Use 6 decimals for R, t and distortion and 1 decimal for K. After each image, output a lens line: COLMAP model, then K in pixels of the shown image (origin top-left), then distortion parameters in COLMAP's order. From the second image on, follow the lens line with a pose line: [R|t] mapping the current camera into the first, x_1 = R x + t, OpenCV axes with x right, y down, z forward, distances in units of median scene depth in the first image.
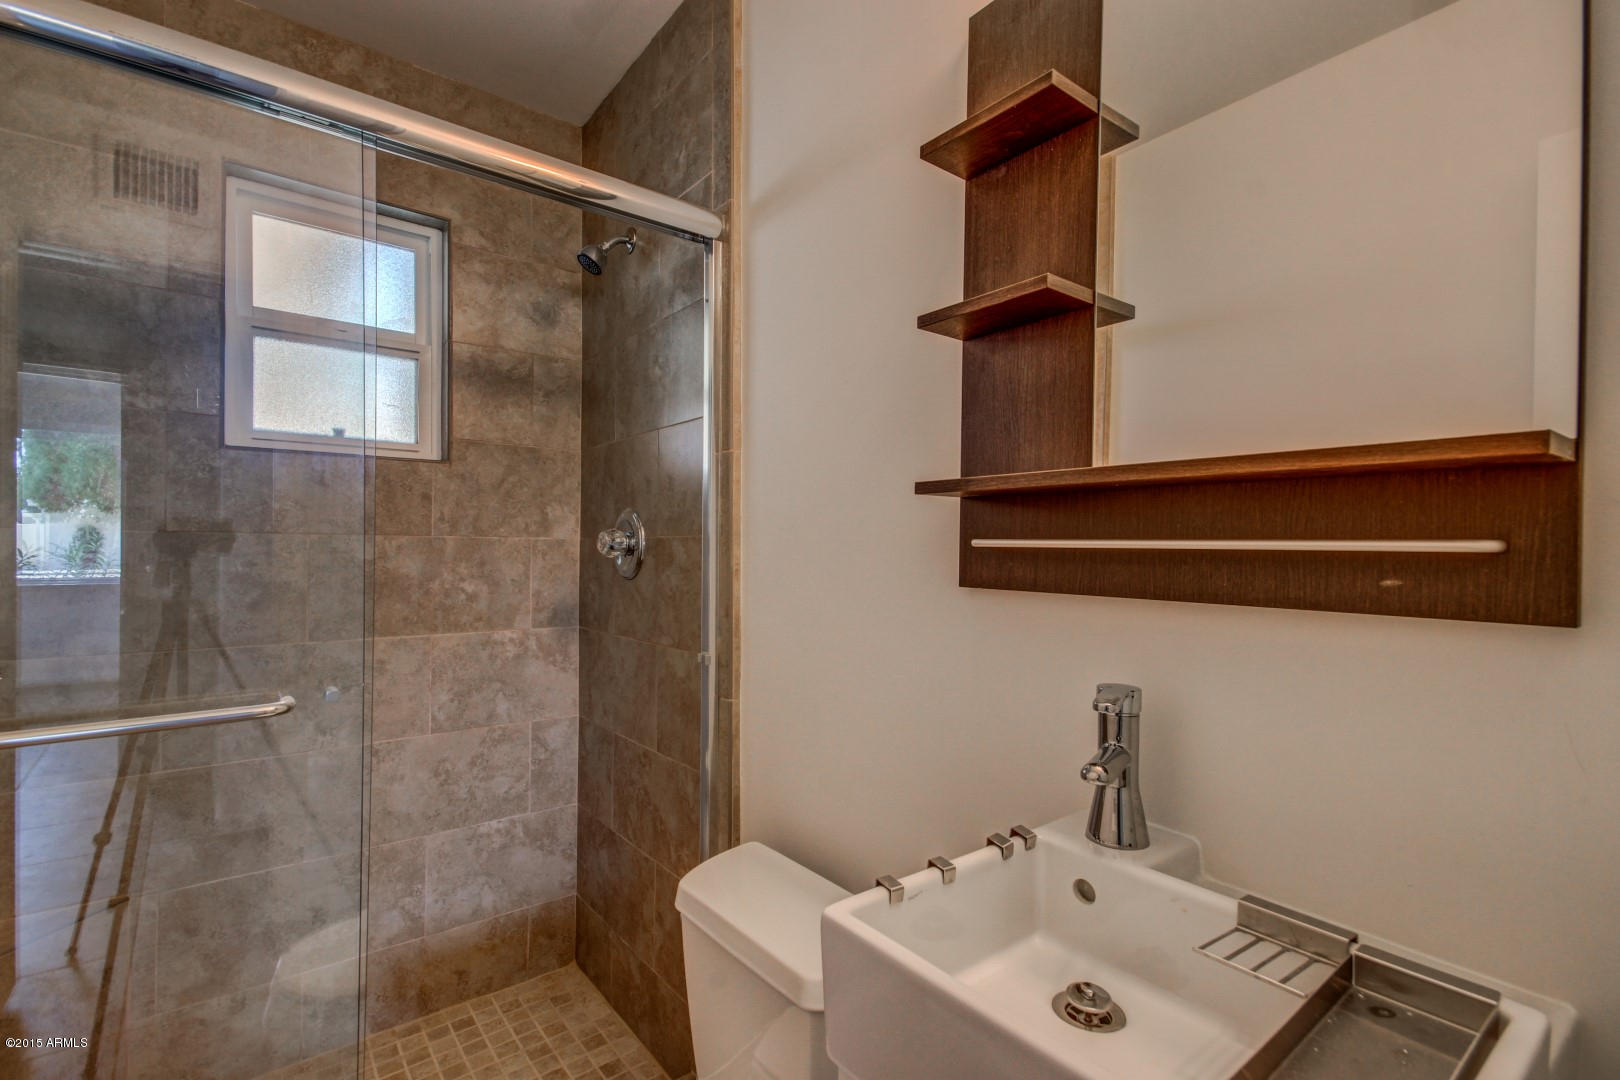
lens RADIAL K [[738.2, 0, 813.7], [0, 738.2, 549.0], [0, 0, 1]] dist [0.021309, -0.009750]
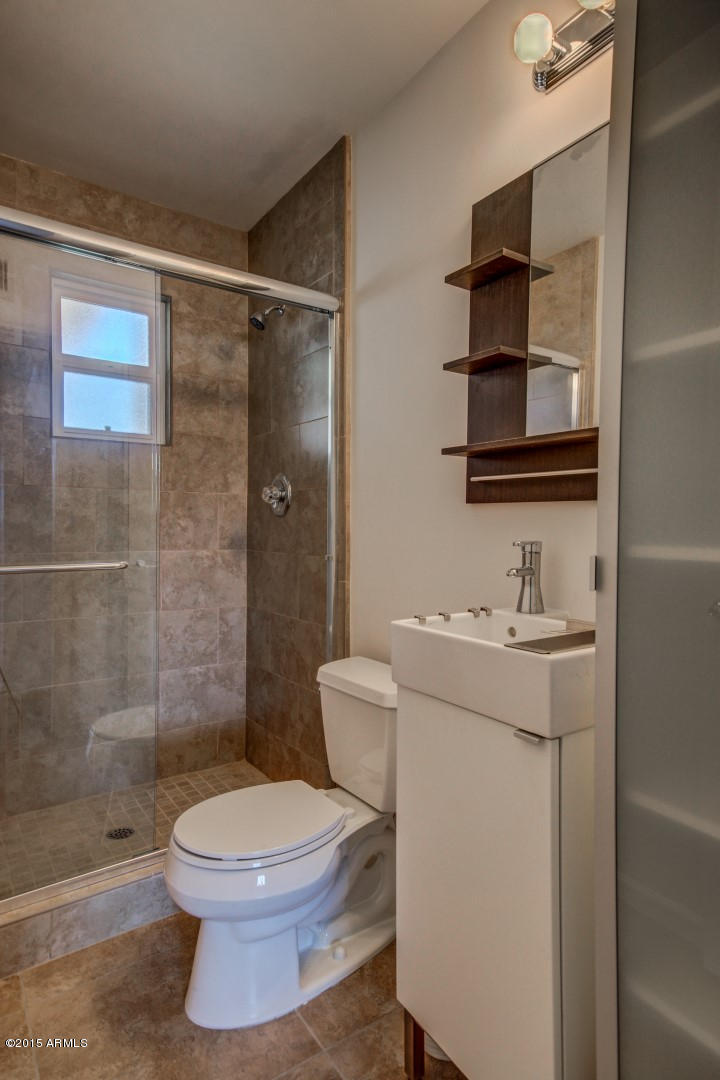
lens RADIAL K [[618.6, 0, 360.0], [0, 618.6, 540.0], [0, 0, 1]] dist [0.032370, 0.000107]
pose [[0.997837, 0.001940, -0.065708, 0.015332], [-0.000526, 0.999768, 0.021523, 0.063575], [0.065735, -0.021442, 0.997607, -0.360058]]
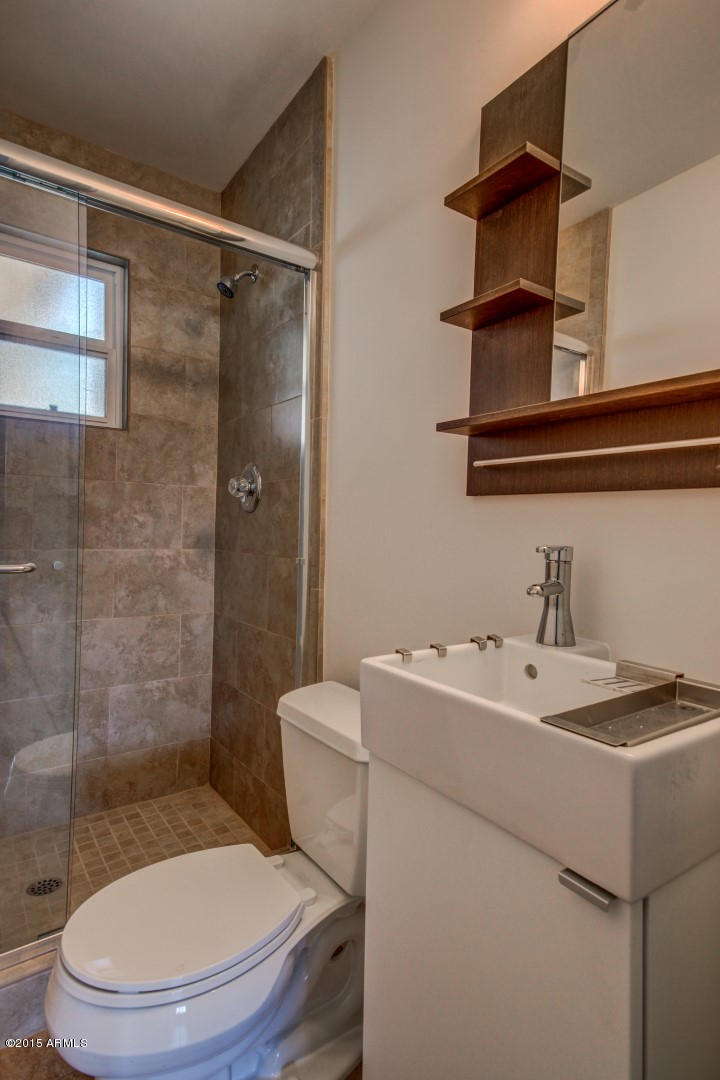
lens RADIAL K [[572.9, 0, 360.6], [0, 572.9, 537.6], [0, 0, 1]] dist [0.032886, -0.000083]
pose [[0.998290, 0.018184, -0.055561, 0.027532], [-0.017343, 0.999728, 0.015589, 0.069135], [0.055830, -0.014599, 0.998334, -0.100547]]
